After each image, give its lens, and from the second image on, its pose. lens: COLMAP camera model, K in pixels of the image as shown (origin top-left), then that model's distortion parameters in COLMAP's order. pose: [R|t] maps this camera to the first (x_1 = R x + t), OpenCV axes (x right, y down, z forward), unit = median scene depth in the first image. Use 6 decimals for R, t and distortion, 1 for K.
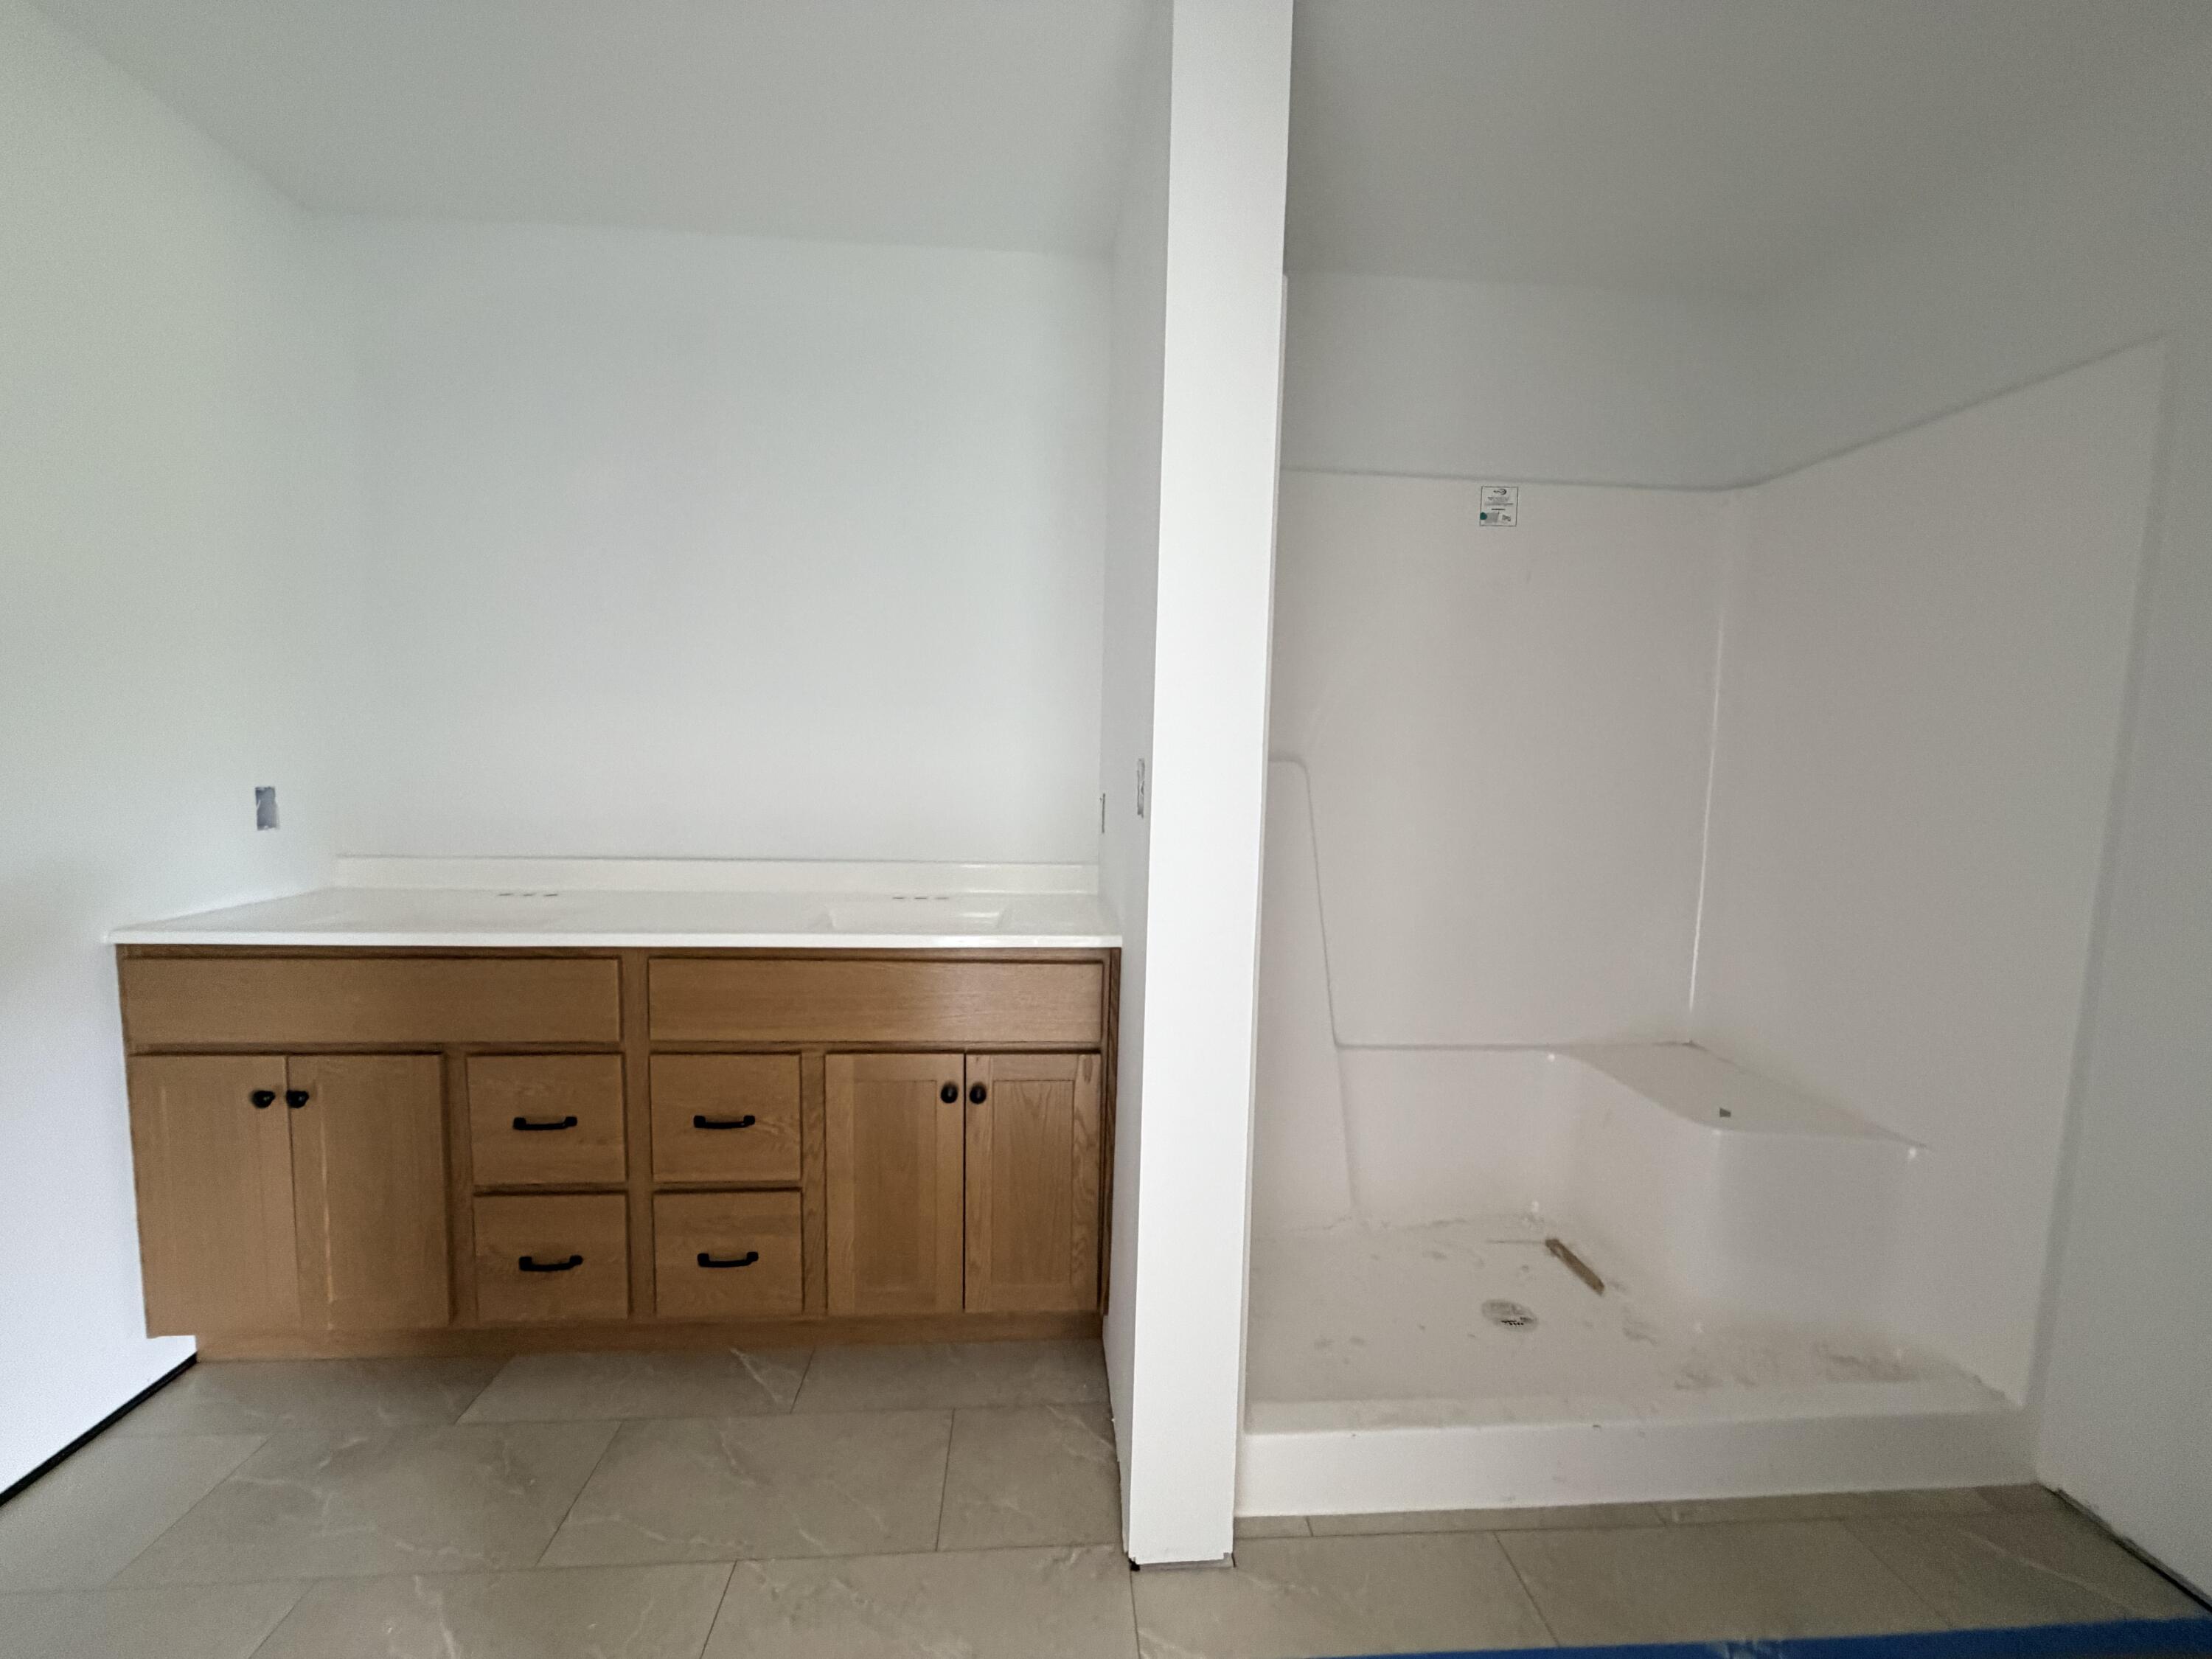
lens RADIAL K [[878.1, 0, 1102.3], [0, 878.1, 835.4], [0, 0, 1]] dist [-0.000072, 0.000164]
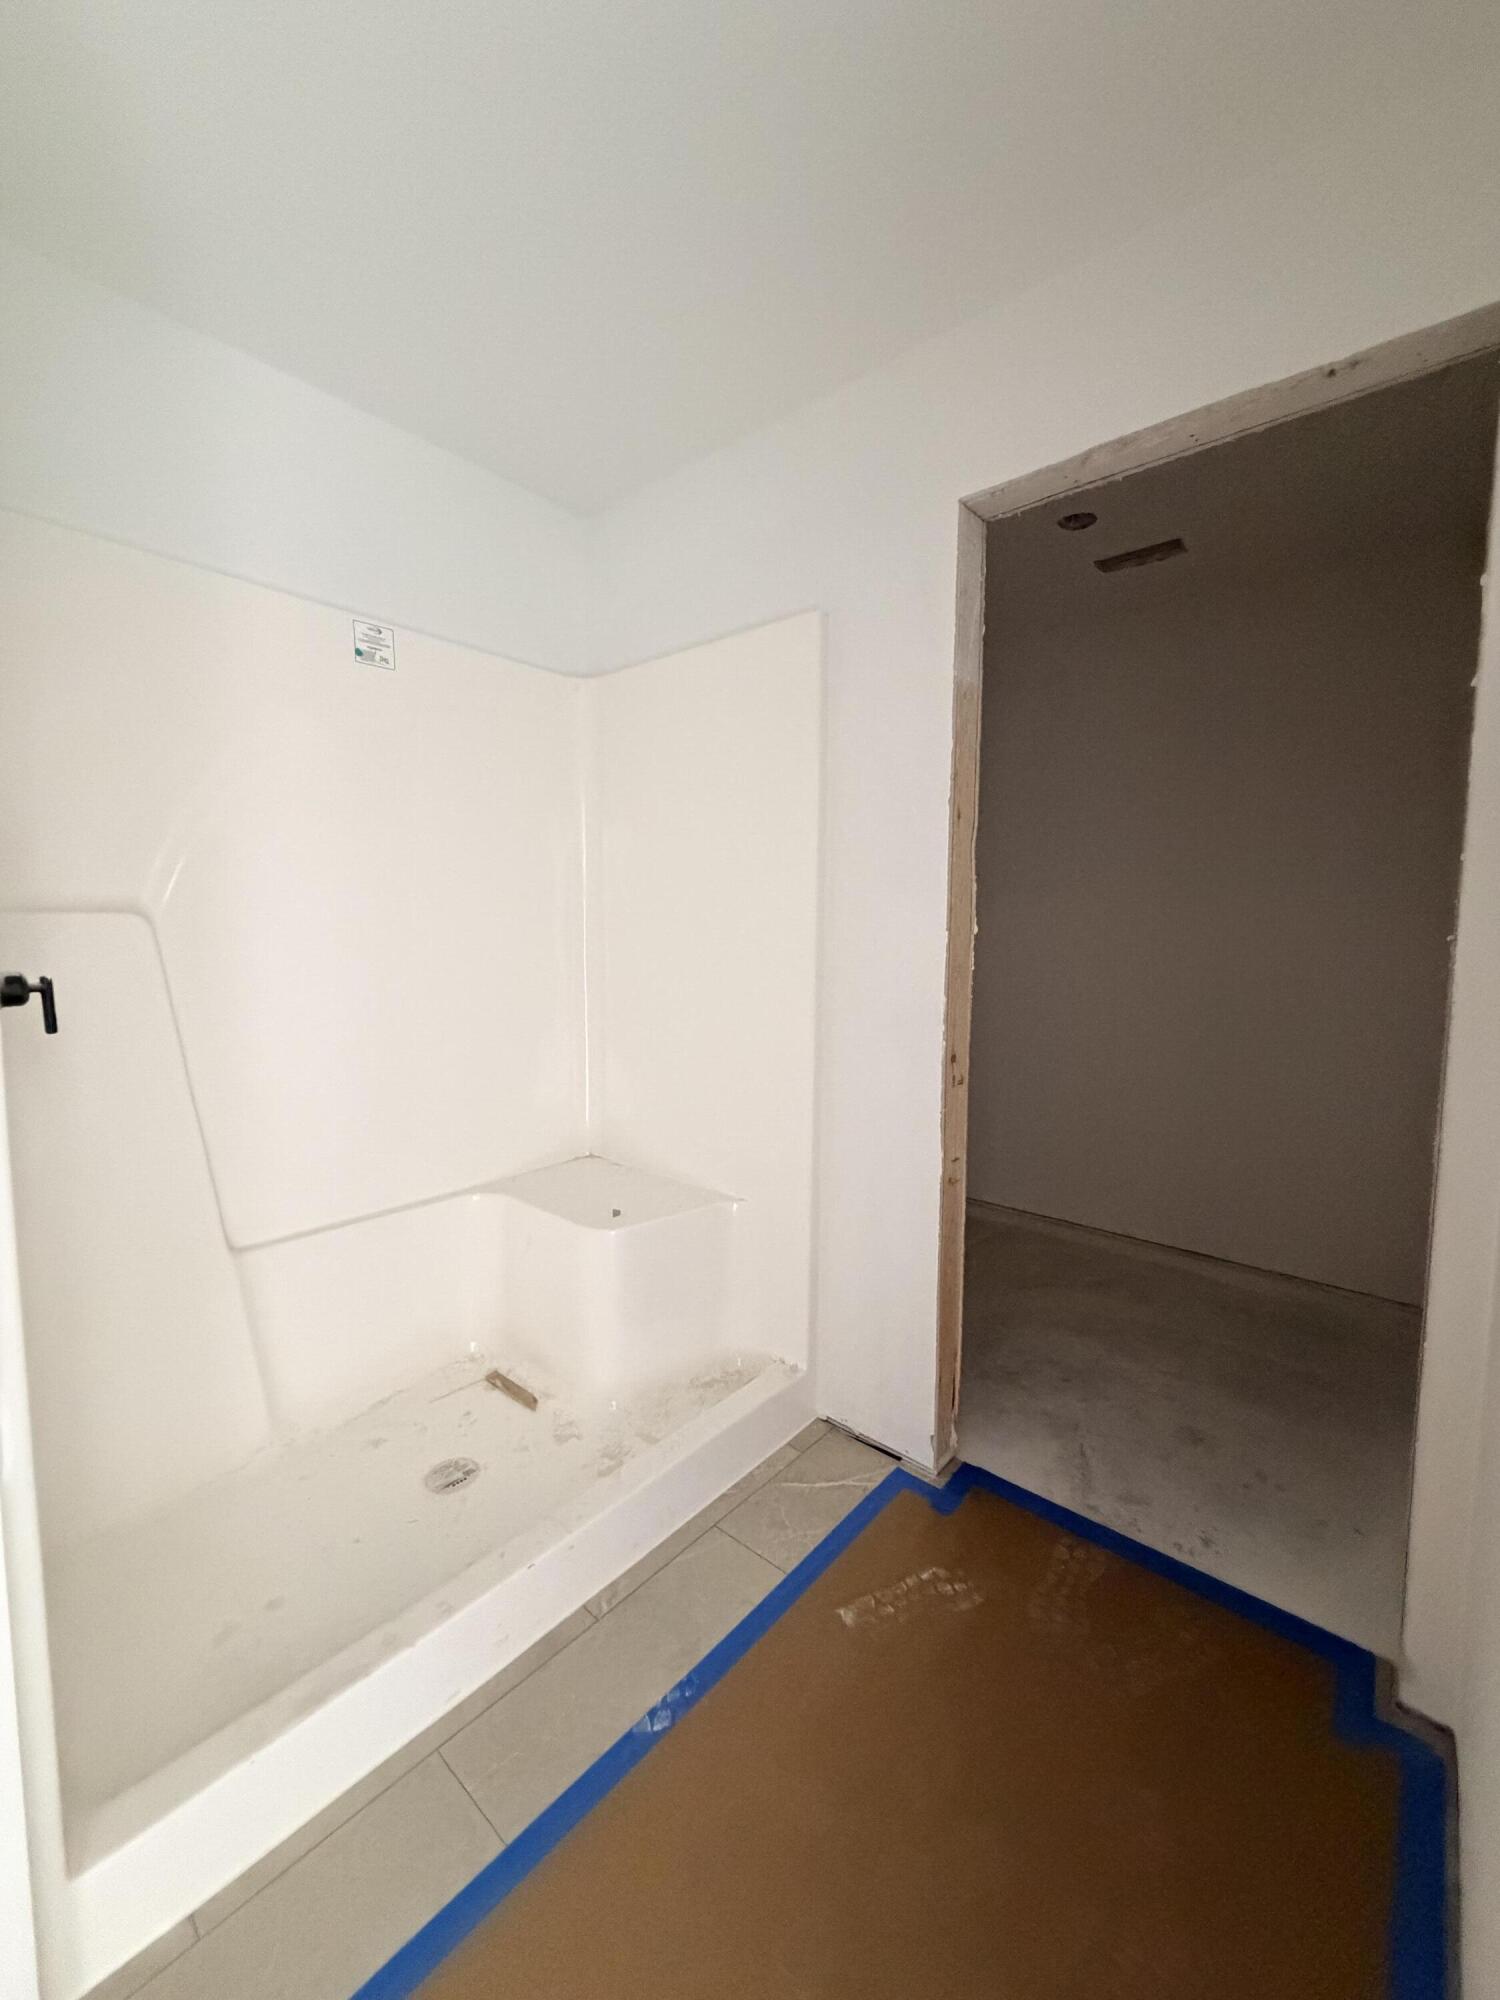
lens RADIAL K [[793.9, 0, 741.0], [0, 793.9, 1025.9], [0, 0, 1]] dist [-0.000072, 0.000164]
pose [[0.711816, -0.101373, 0.695012, 0.128219], [0.073846, 0.994847, 0.069474, 0.011231], [-0.698473, 0.001871, 0.715634, 0.140922]]
